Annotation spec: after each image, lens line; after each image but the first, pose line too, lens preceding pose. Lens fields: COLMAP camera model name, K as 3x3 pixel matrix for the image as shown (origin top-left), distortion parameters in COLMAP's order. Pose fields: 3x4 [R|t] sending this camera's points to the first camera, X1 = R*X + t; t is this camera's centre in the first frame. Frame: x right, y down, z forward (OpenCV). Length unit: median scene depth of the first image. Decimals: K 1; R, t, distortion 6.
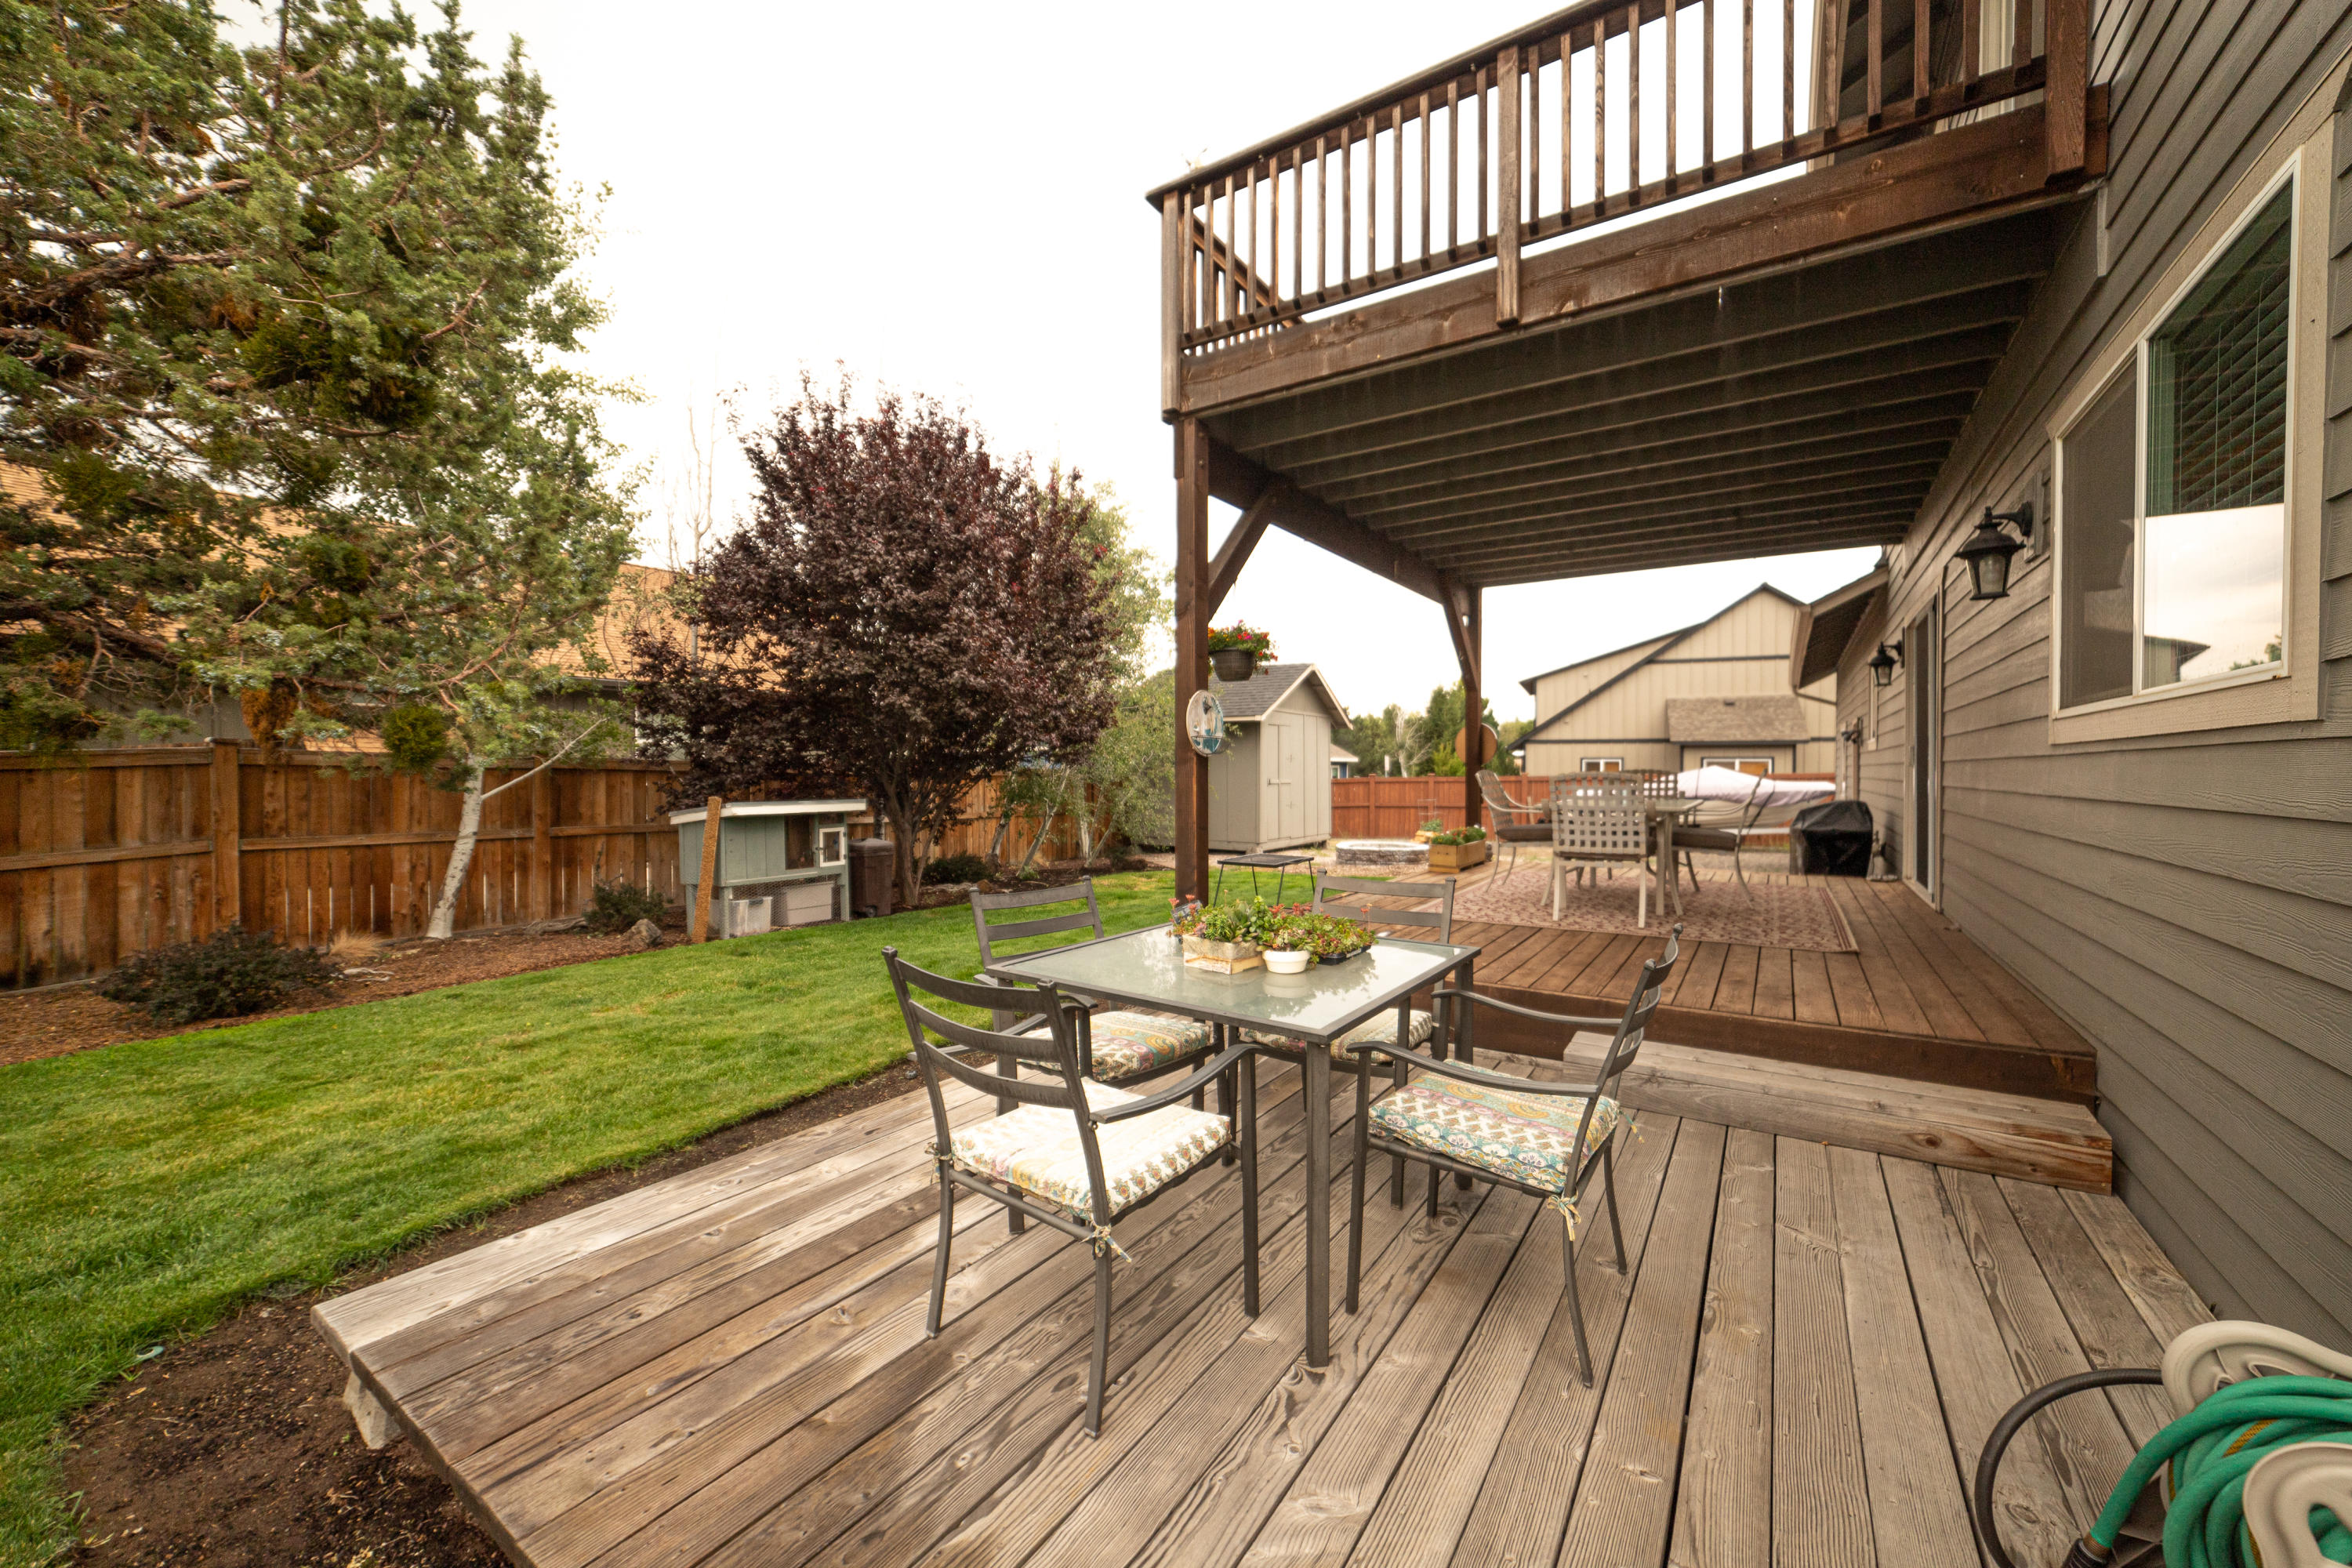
lens RADIAL K [[905.3, 0, 1193.3], [0, 905.3, 770.5], [0, 0, 1]] dist [-0.007597, 0.002546]
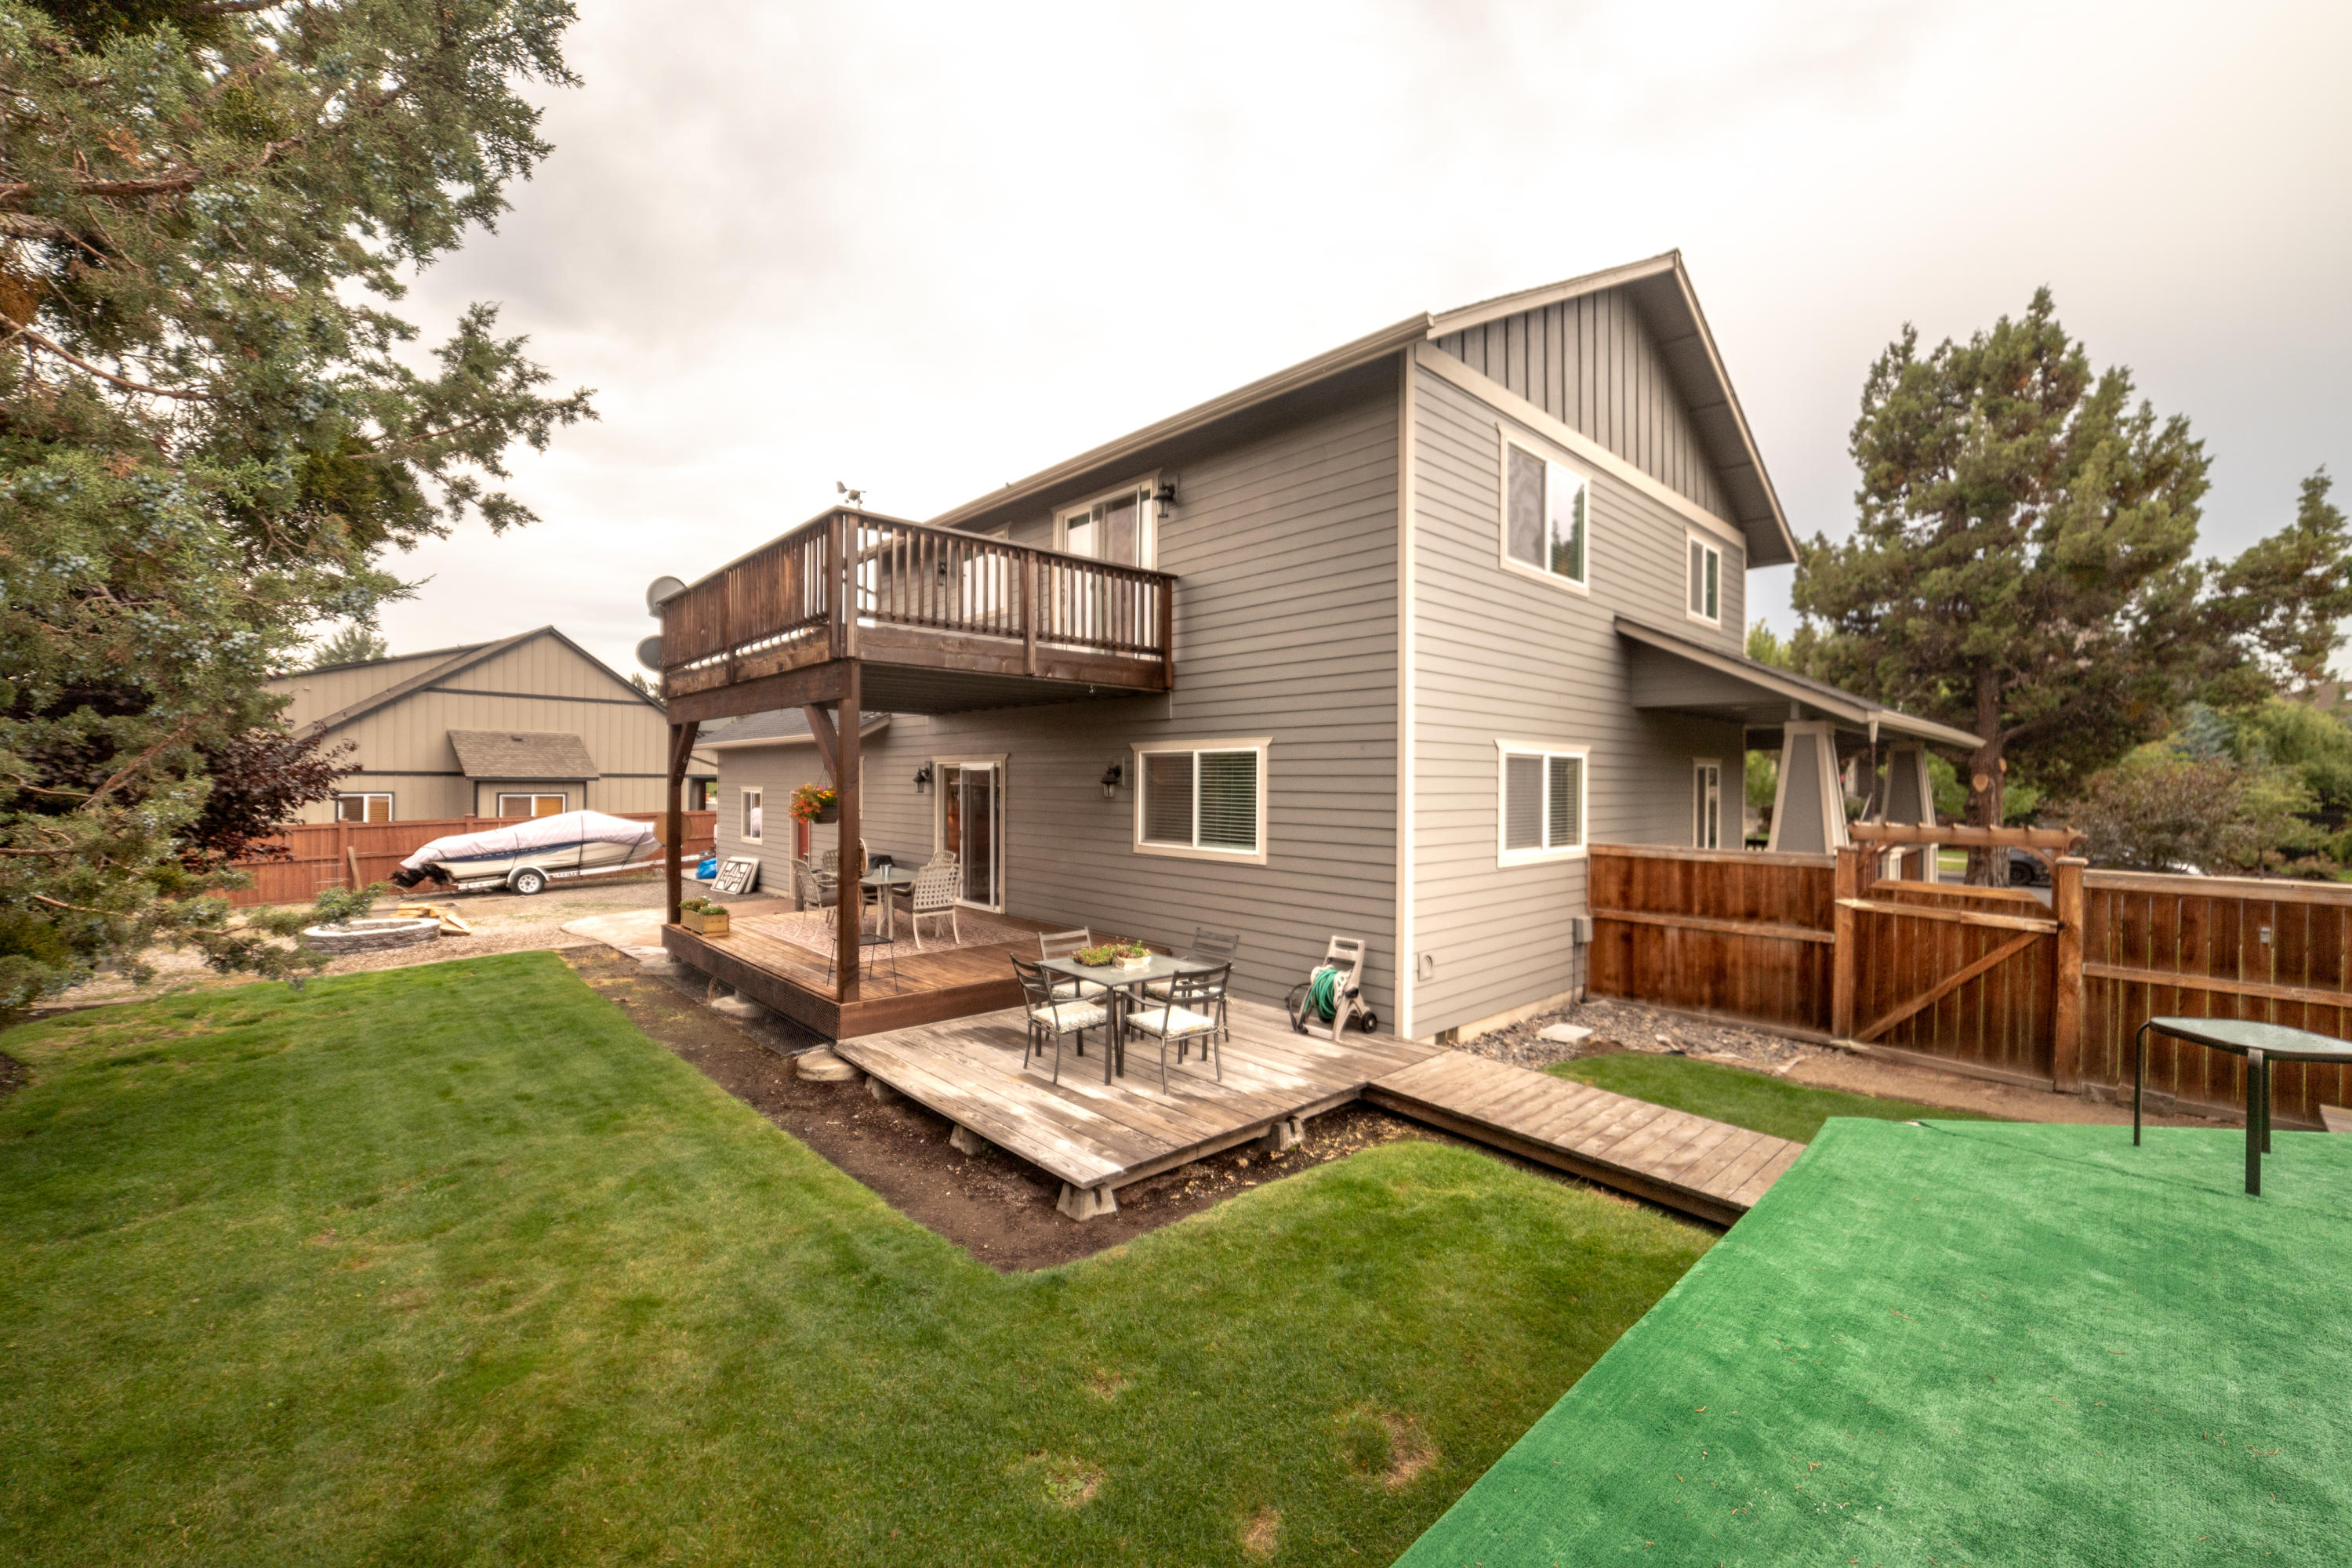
lens RADIAL K [[905.3, 0, 1190.9], [0, 905.3, 781.1], [0, 0, 1]] dist [-0.007597, 0.002546]
pose [[0.238590, 0.000776, 0.971120, -0.232491], [-0.004666, 0.999989, 0.000347, -0.032418], [-0.971109, -0.004614, 0.238591, 0.012527]]
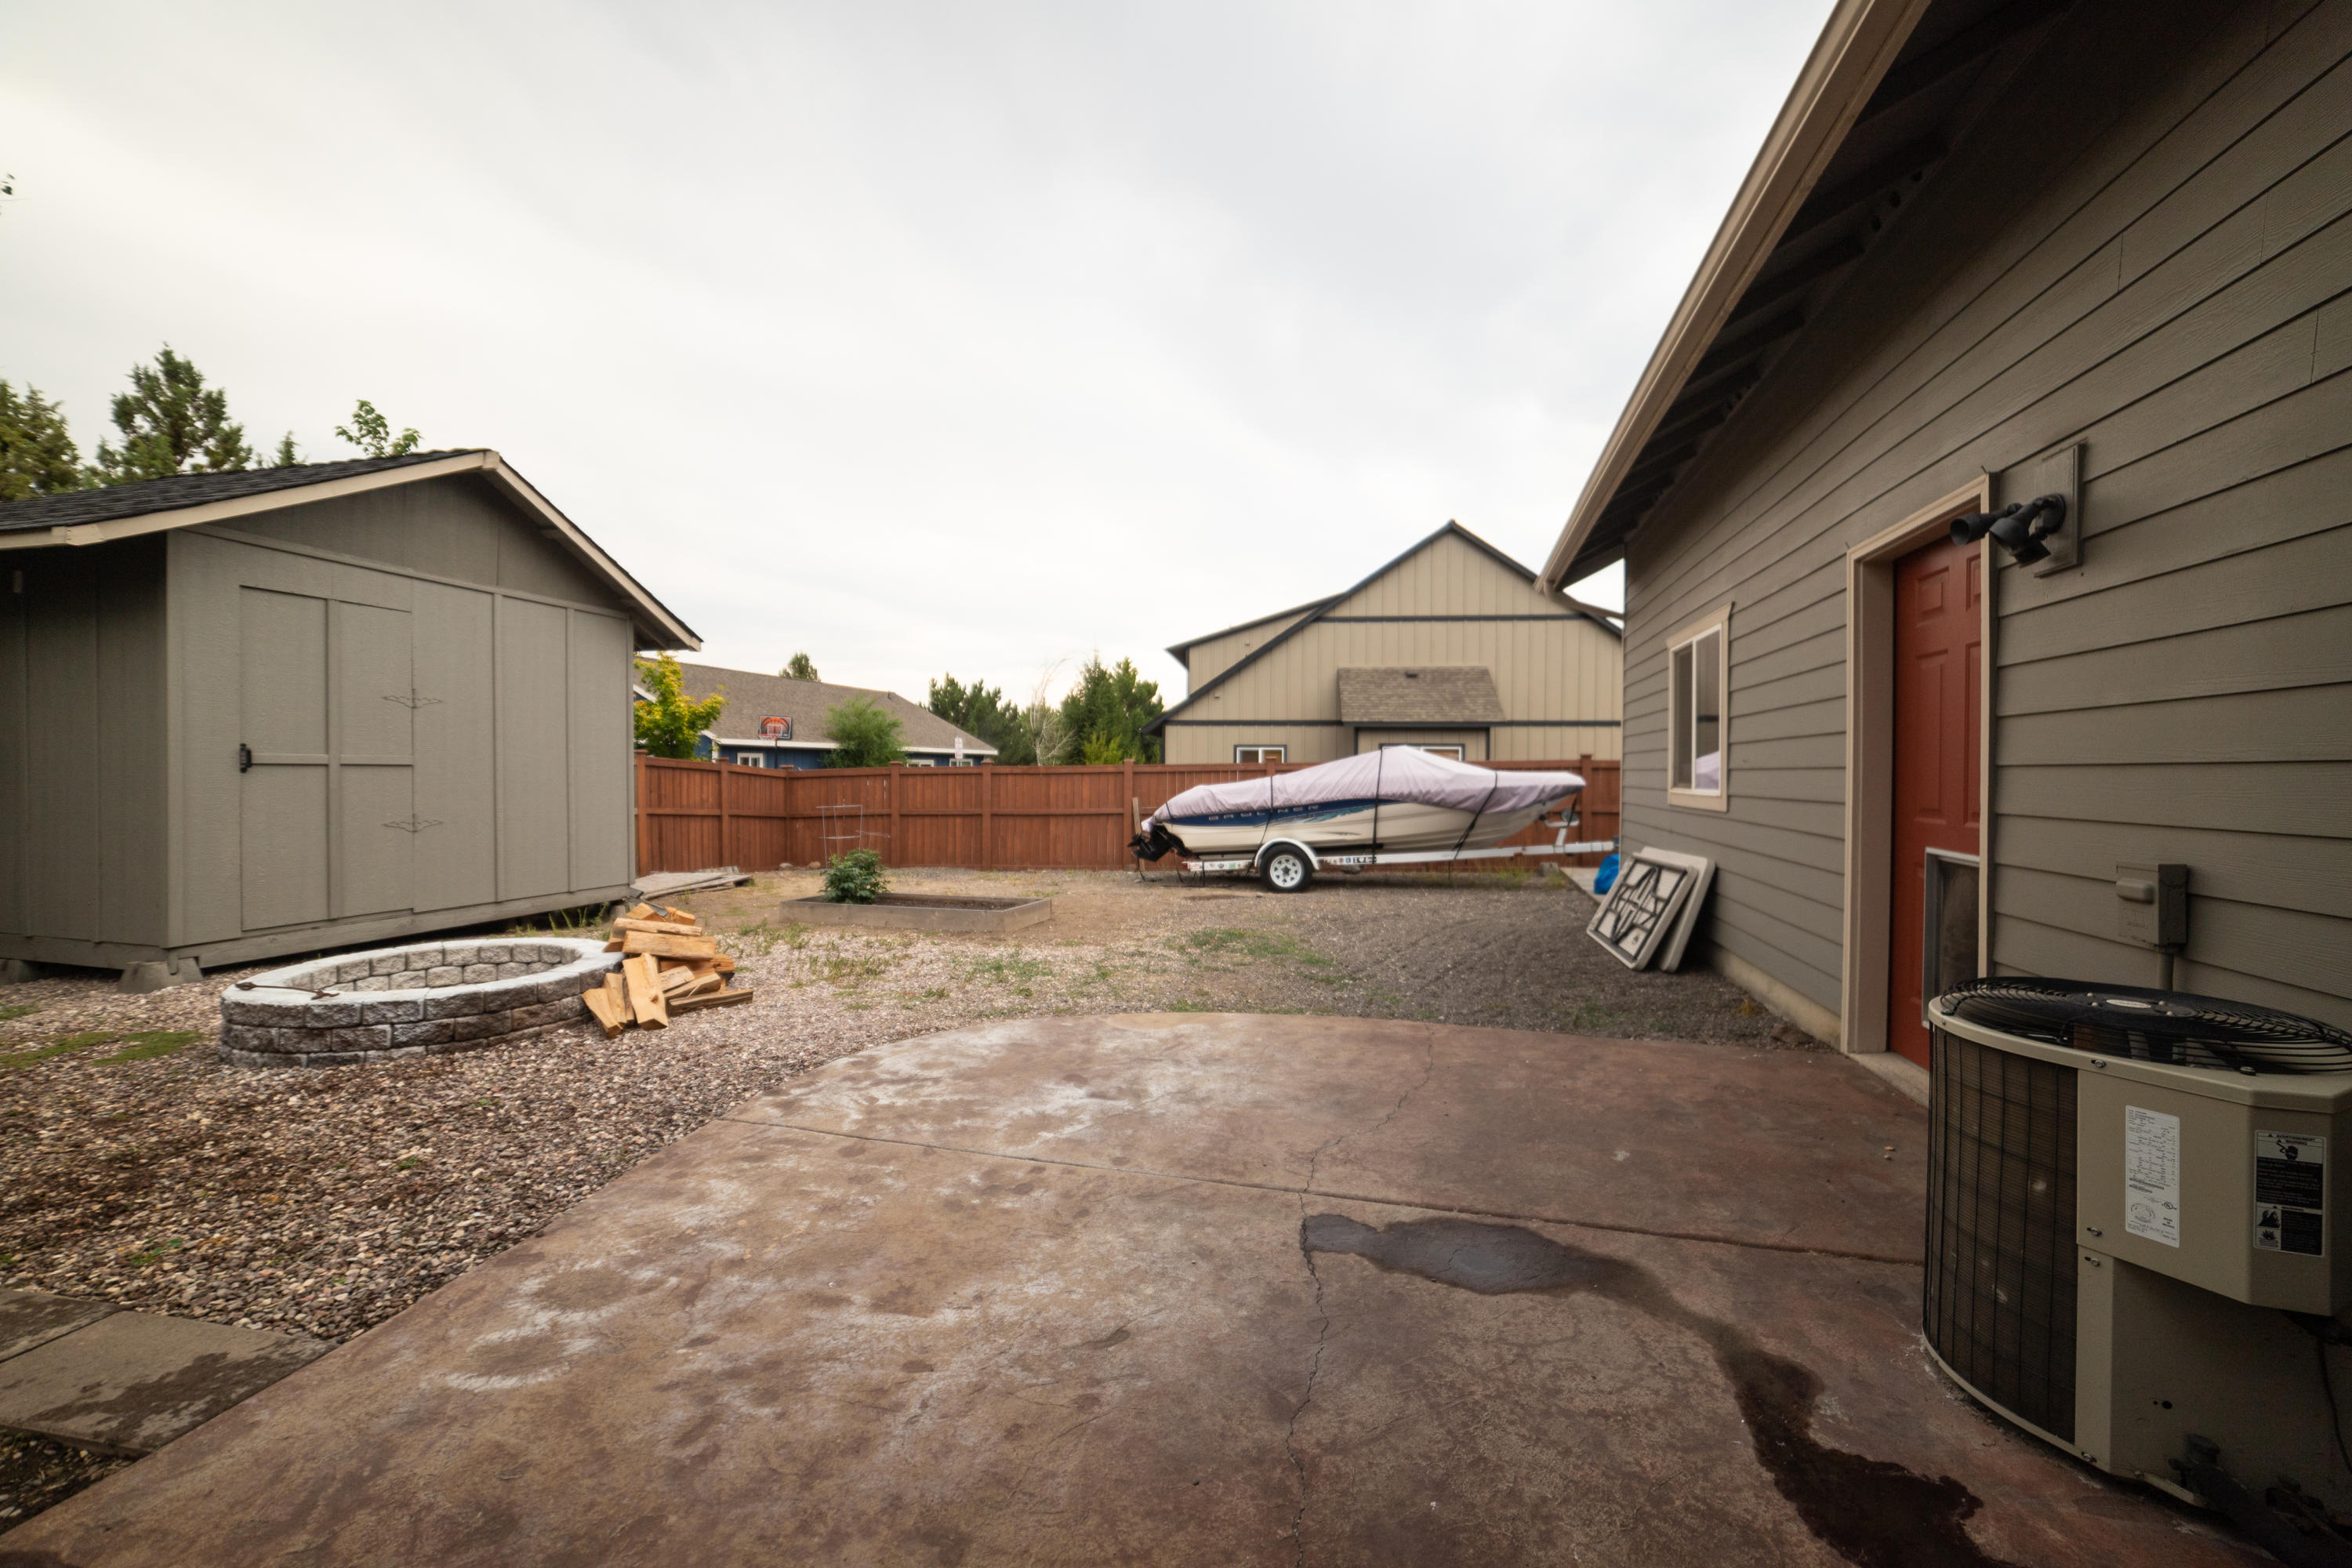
lens RADIAL K [[905.3, 0, 1162.2], [0, 905.3, 779.3], [0, 0, 1]] dist [-0.007597, 0.002546]
pose [[0.959680, -0.002171, 0.281086, 0.180145], [-0.000440, 0.999957, 0.009223, 0.008376], [-0.281094, -0.008975, 0.959638, 0.333847]]
